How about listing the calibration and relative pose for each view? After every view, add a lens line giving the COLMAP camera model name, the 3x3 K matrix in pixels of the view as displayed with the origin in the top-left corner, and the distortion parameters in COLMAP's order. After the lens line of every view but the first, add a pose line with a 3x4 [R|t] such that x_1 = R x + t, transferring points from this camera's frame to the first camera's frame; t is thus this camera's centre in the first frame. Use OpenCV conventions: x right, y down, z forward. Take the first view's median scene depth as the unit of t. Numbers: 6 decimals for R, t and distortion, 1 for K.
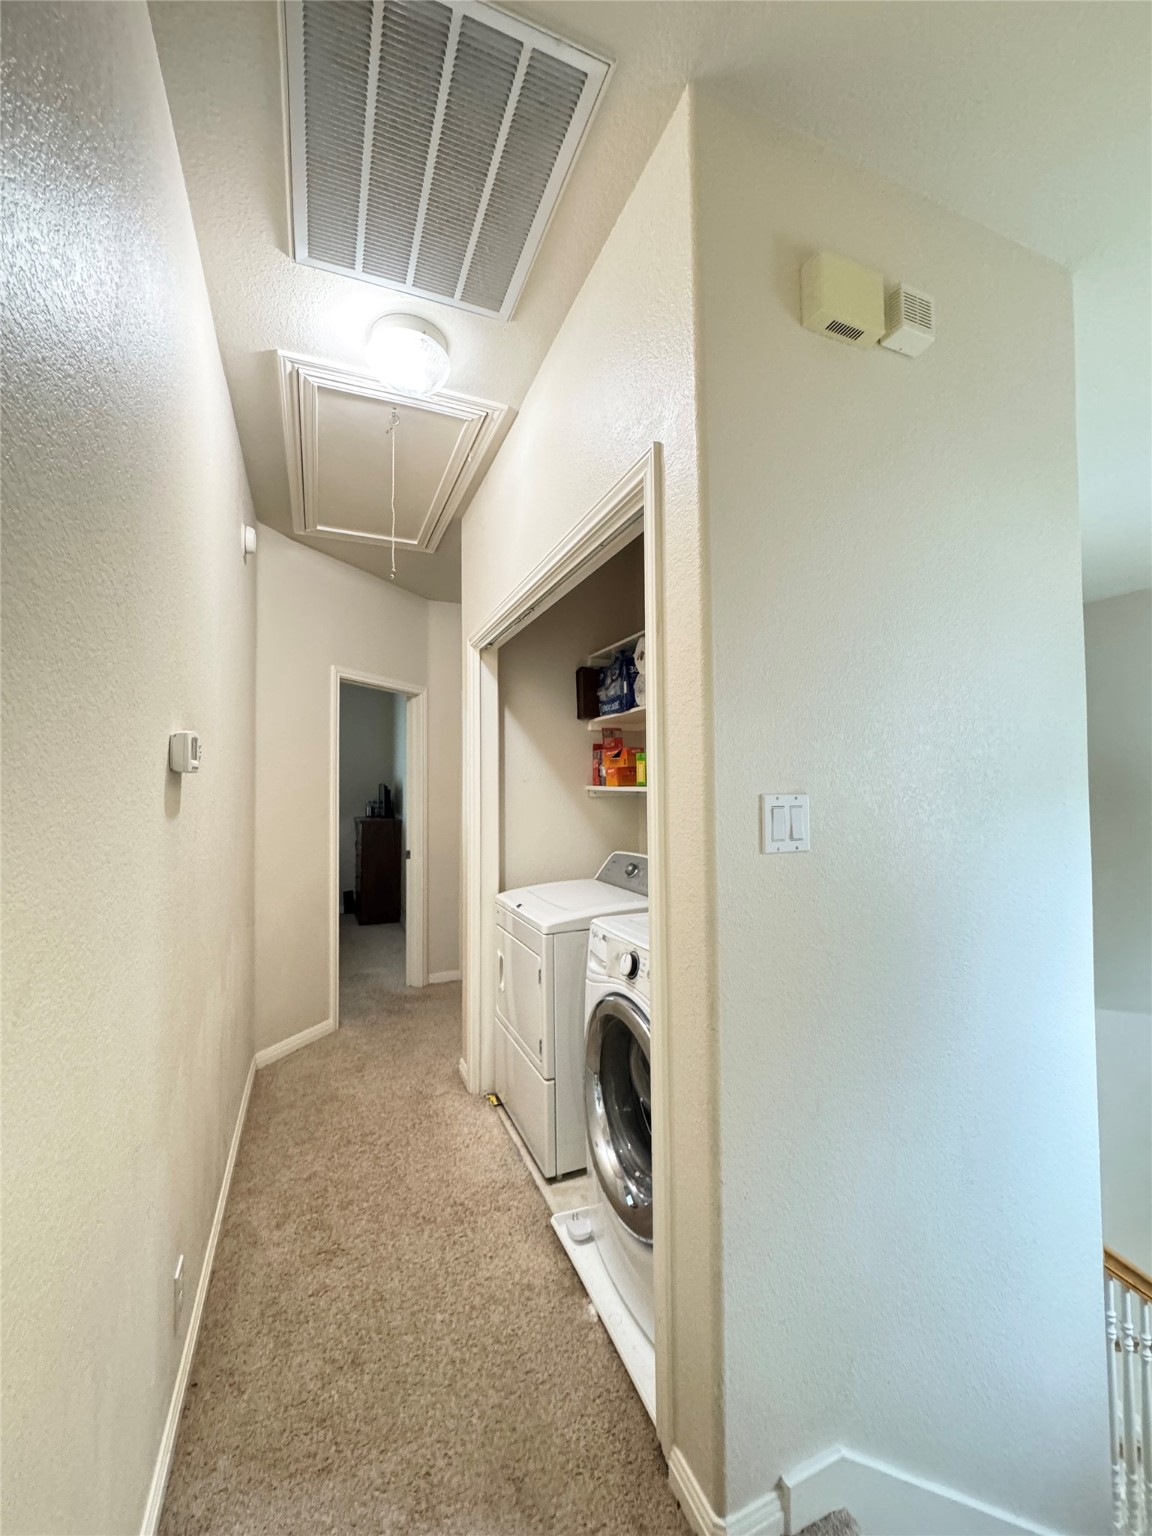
lens RADIAL K [[610.9, 0, 576.0], [0, 610.9, 768.0], [0, 0, 1]] dist [-0.003913, -0.000026]
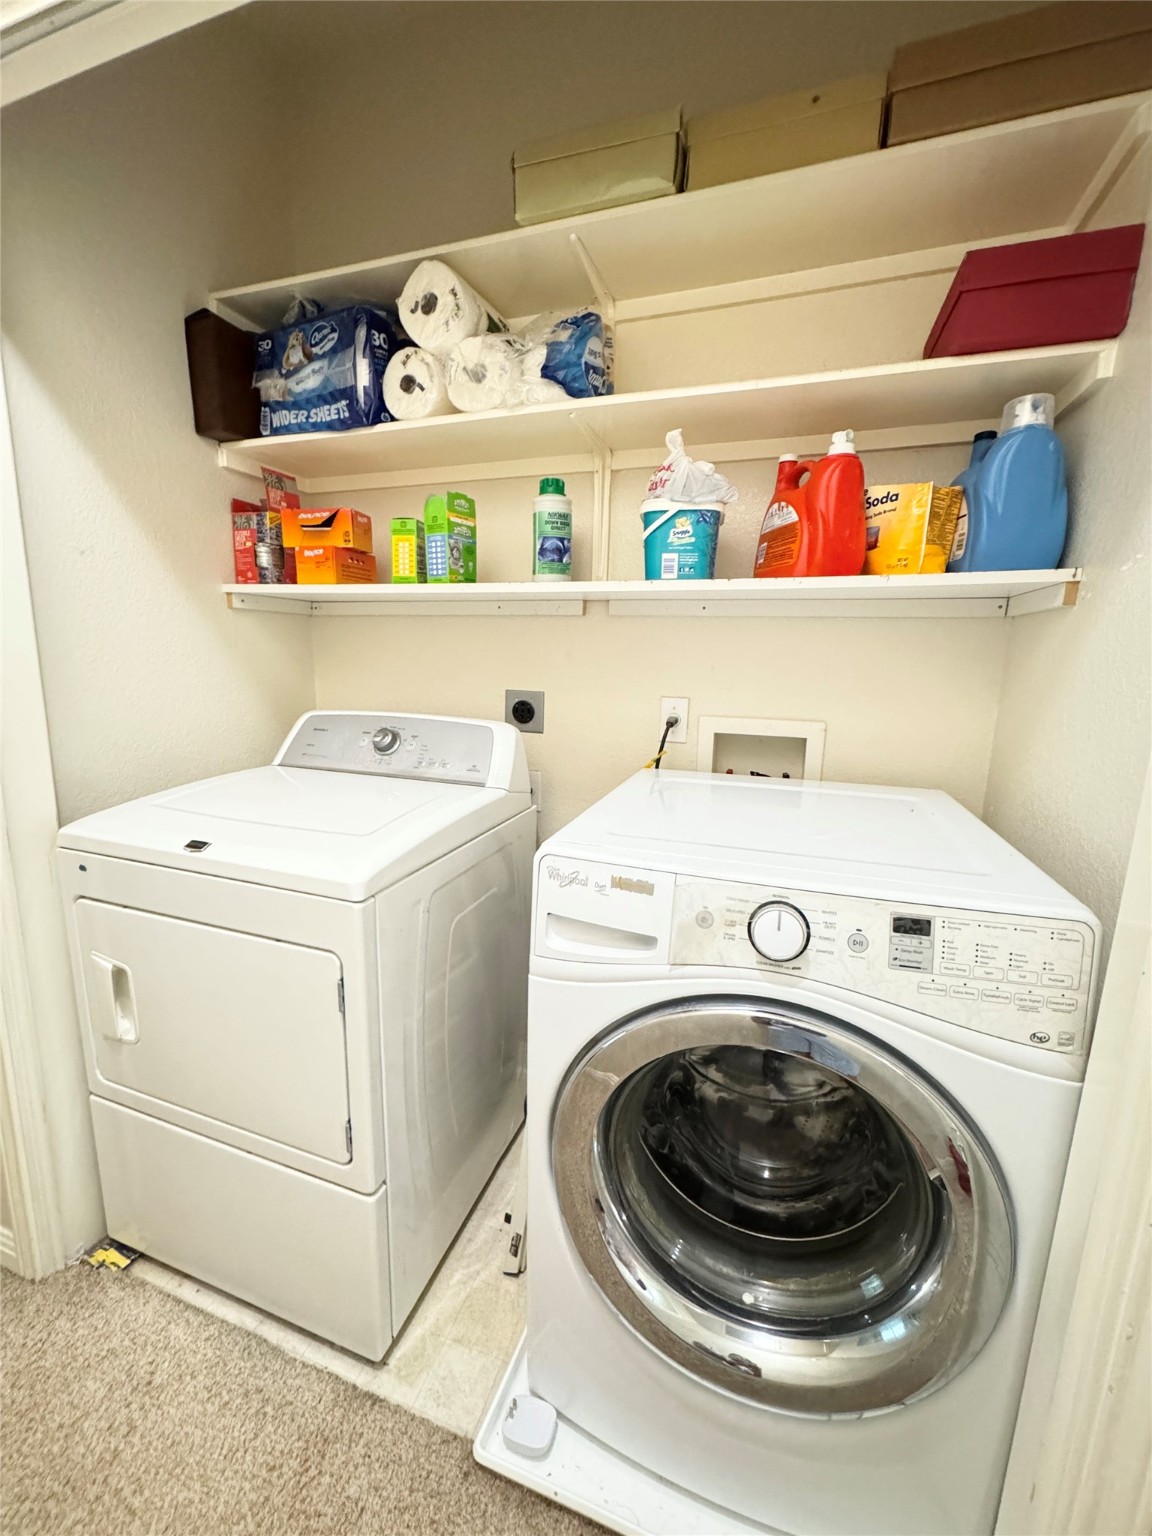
lens RADIAL K [[610.9, 0, 576.0], [0, 610.9, 768.0], [0, 0, 1]] dist [-0.003913, -0.000026]
pose [[0.666861, -0.107705, 0.737357, -0.187327], [-0.053866, 0.979944, 0.191855, 0.070262], [-0.743232, -0.167659, 0.647685, 0.472578]]
